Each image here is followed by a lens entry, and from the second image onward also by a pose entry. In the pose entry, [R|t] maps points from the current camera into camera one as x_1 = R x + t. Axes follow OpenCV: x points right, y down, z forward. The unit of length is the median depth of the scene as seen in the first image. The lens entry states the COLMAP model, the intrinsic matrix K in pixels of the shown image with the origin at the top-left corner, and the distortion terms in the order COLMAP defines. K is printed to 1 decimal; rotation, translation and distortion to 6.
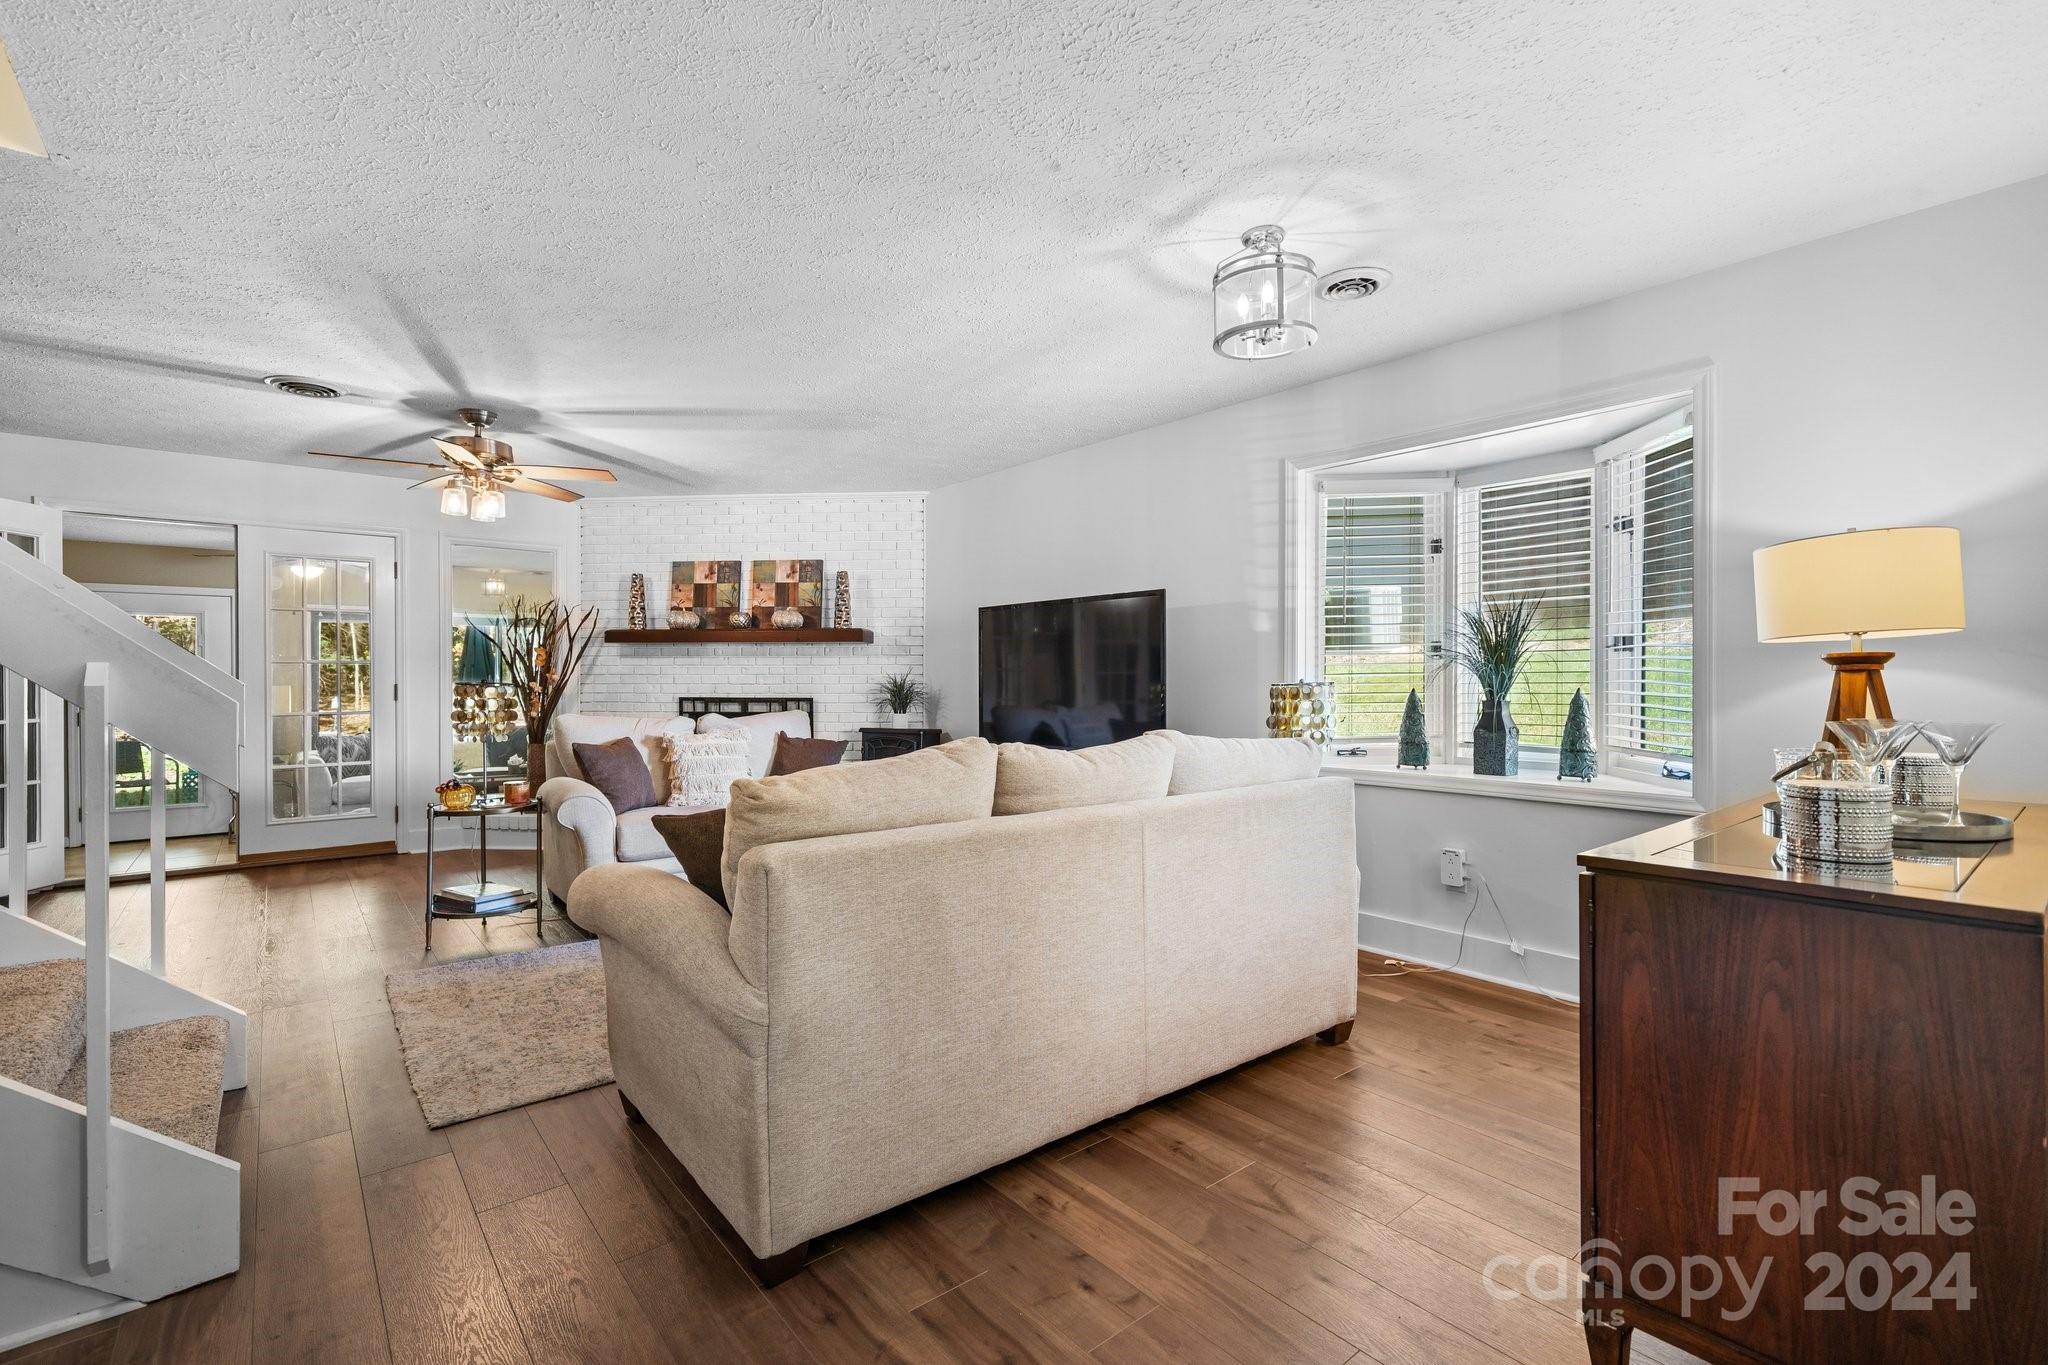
lens RADIAL K [[925.4, 0, 1031.3], [0, 925.4, 683.8], [0, 0, 1]] dist [0.000735, 0.000094]
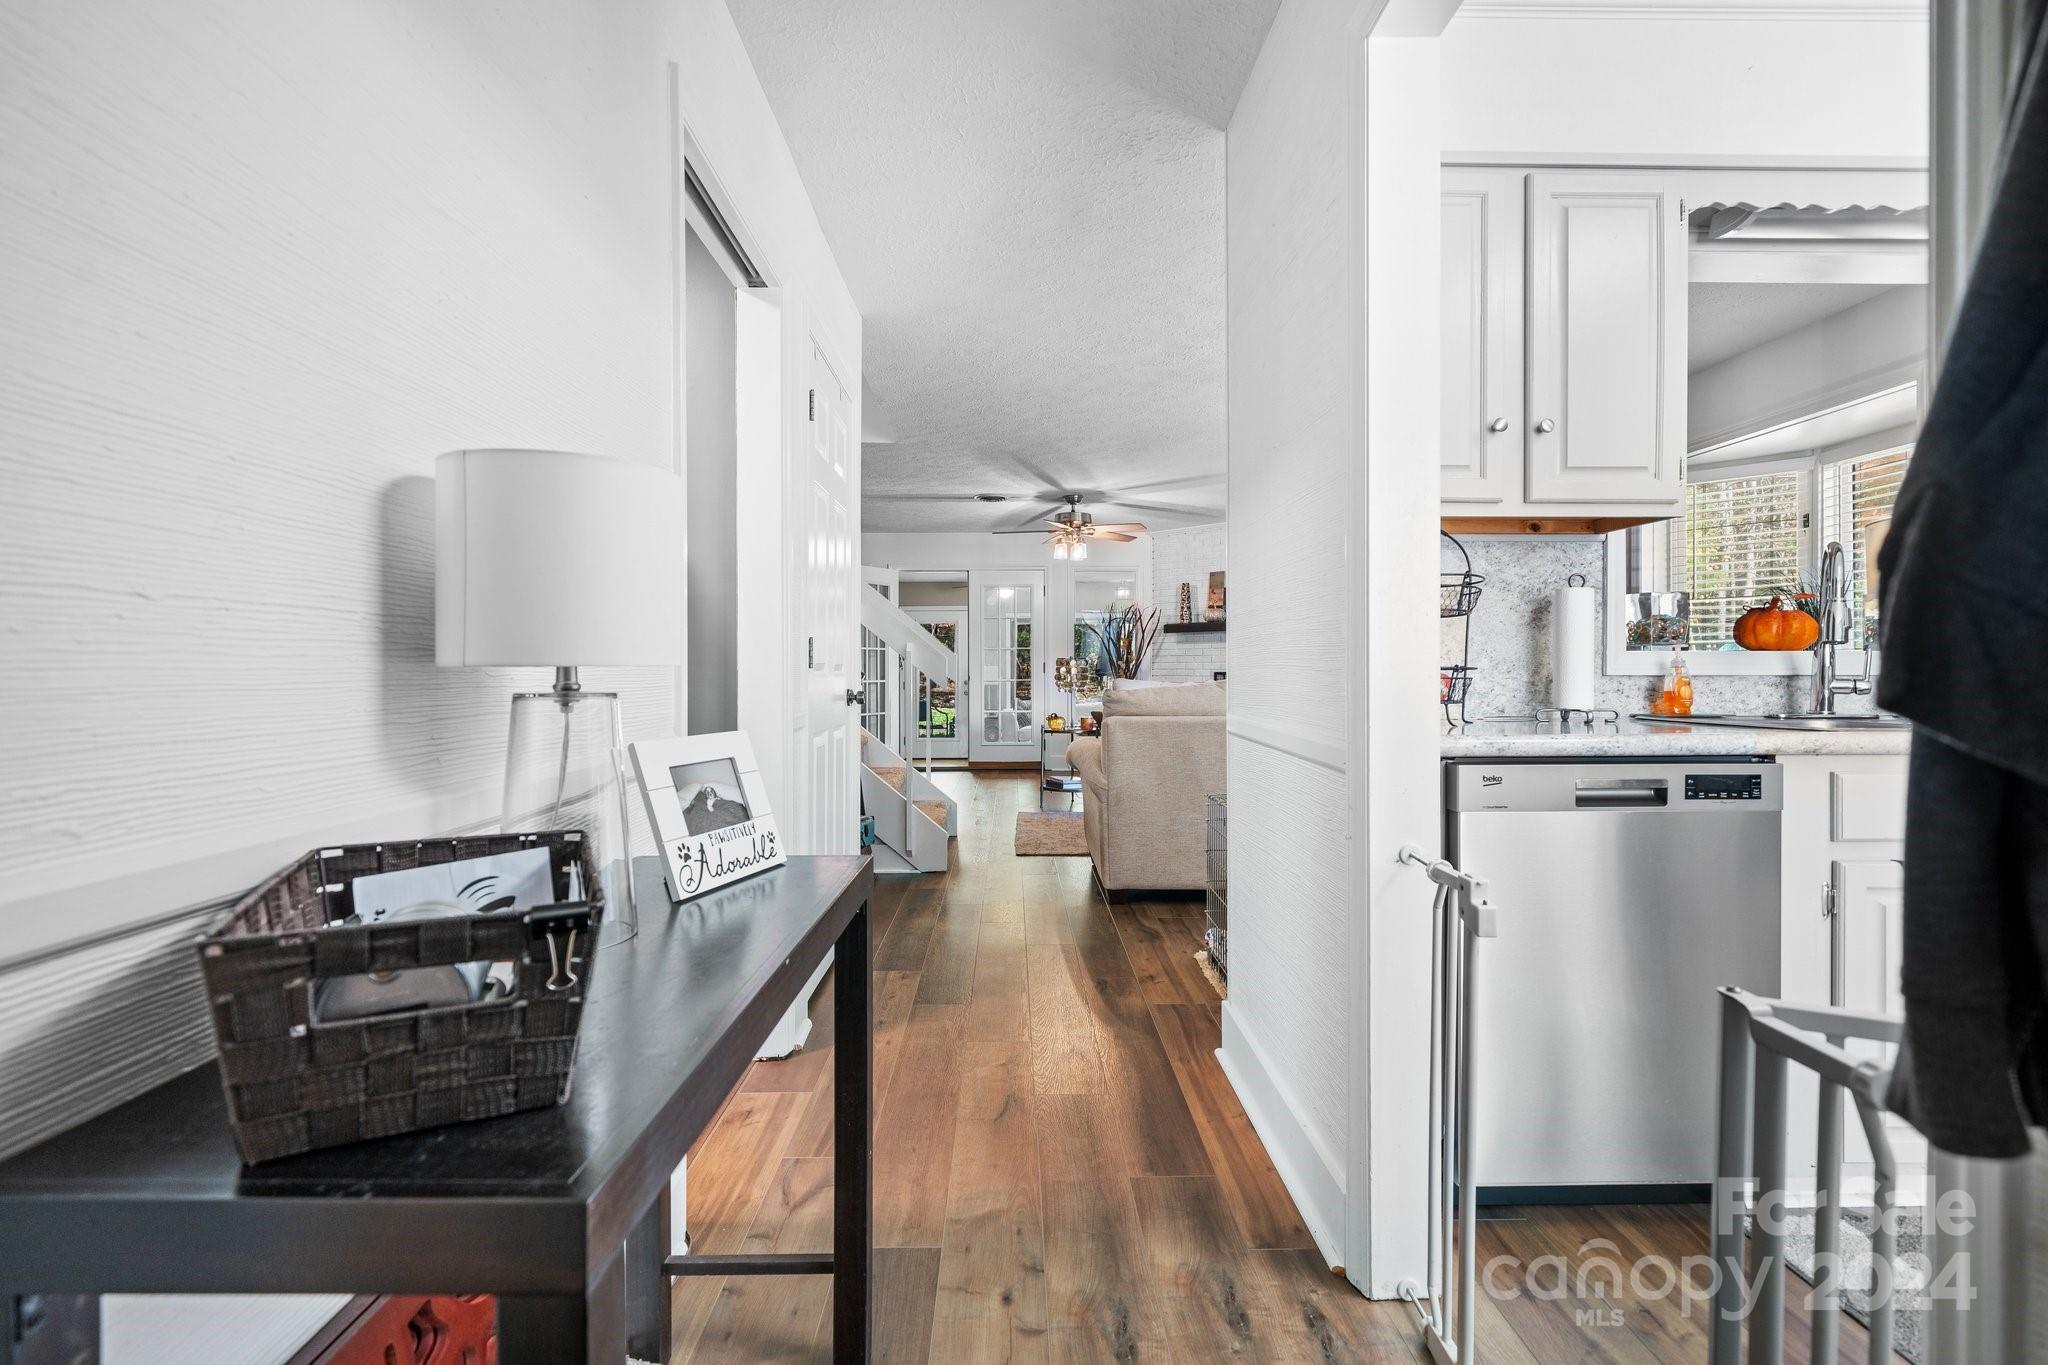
lens RADIAL K [[967.8, 0, 1022.7], [0, 967.8, 680.6], [0, 0, 1]] dist [0.000974, 0.000001]
pose [[0.779231, 0.004169, -0.626723, 0.422152], [-0.000597, 0.999982, 0.005909, 0.027528], [0.626736, -0.004231, 0.779220, -0.411663]]
